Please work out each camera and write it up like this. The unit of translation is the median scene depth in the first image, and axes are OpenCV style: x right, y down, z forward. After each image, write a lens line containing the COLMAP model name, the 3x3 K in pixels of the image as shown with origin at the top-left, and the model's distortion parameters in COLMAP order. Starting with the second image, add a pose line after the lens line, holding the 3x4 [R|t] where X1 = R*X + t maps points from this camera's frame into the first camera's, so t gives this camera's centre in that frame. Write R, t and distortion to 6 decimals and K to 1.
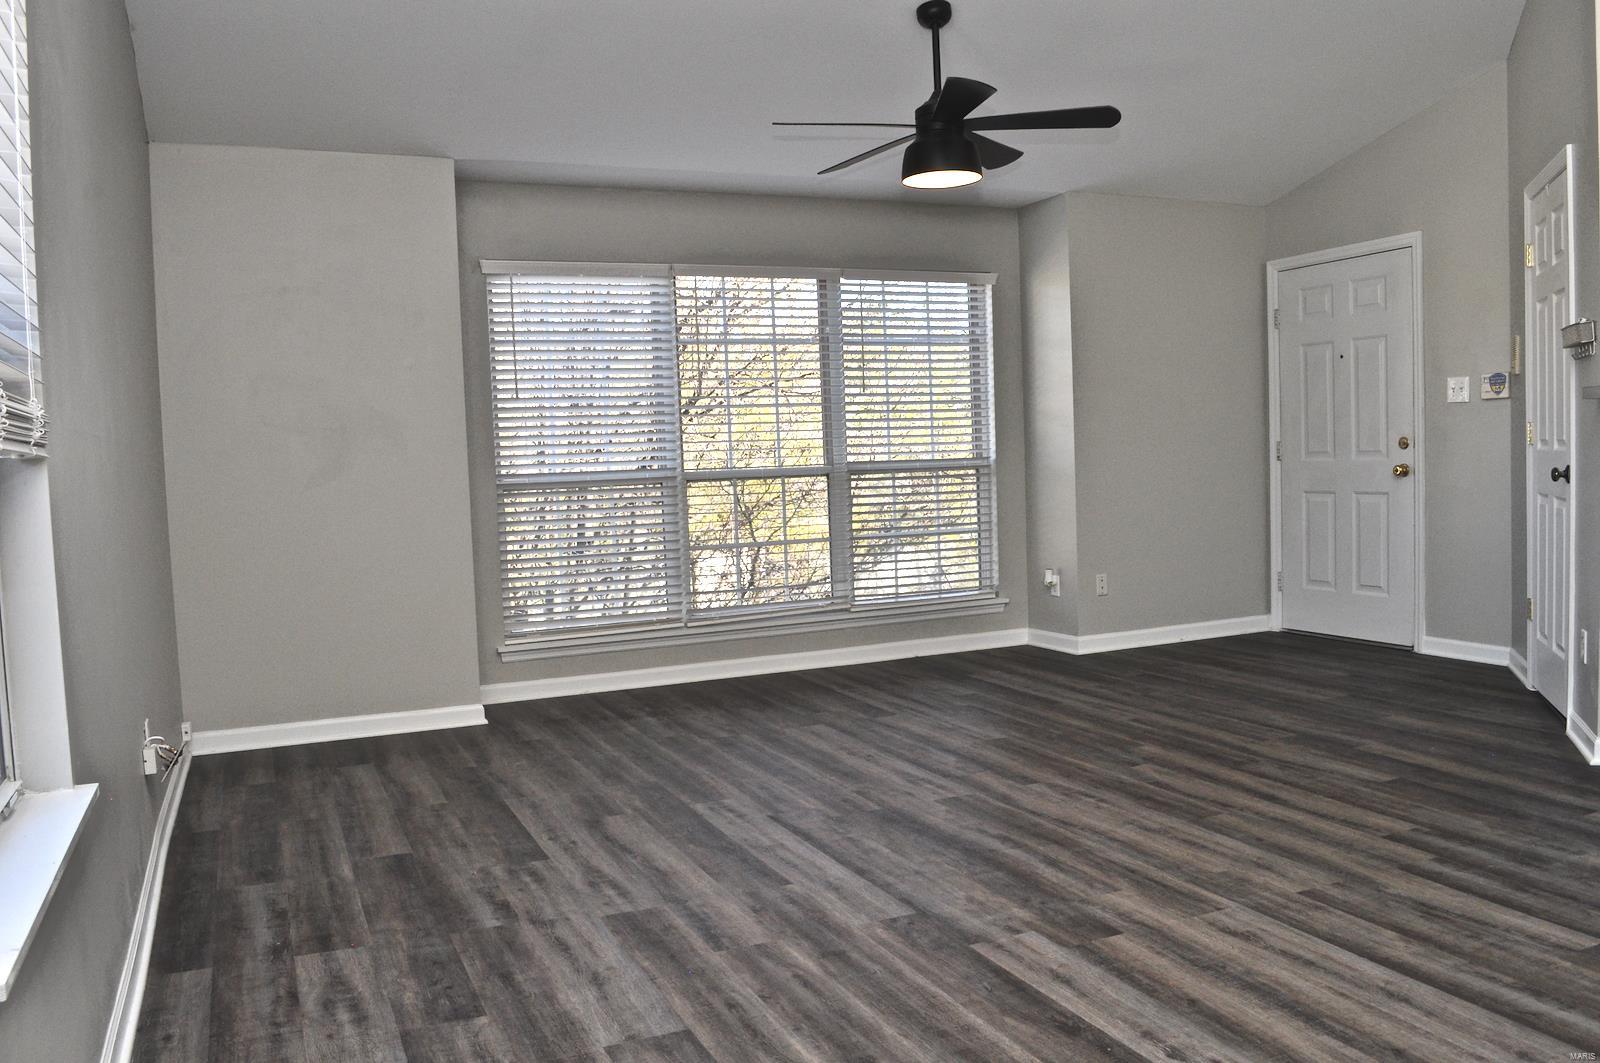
lens RADIAL K [[1253.2, 0, 800.0], [0, 1253.2, 531.5], [0, 0, 1]] dist [-0.001136, 0.011946]
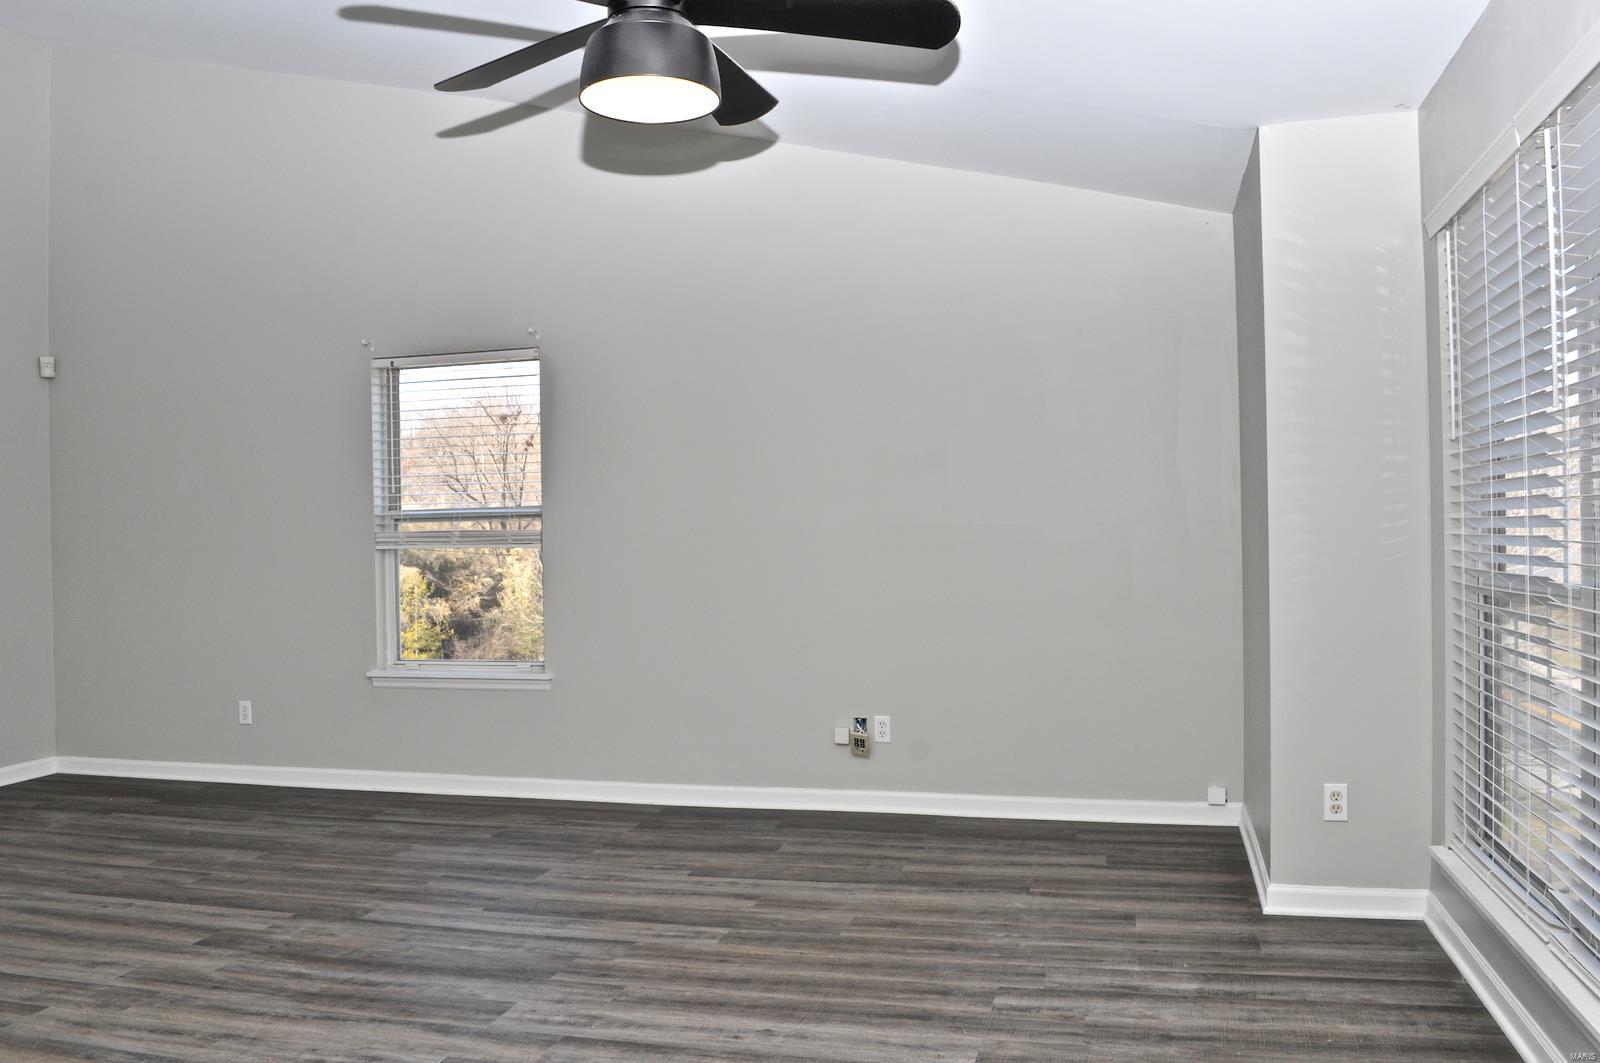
lens RADIAL K [[1253.2, 0, 800.0], [0, 1253.2, 531.5], [0, 0, 1]] dist [-0.001136, 0.011946]
pose [[-0.635218, 0.046378, -0.770939, 0.735972], [0.005146, 0.998427, 0.055824, -0.169105], [0.772316, 0.031494, -0.634458, 1.999721]]
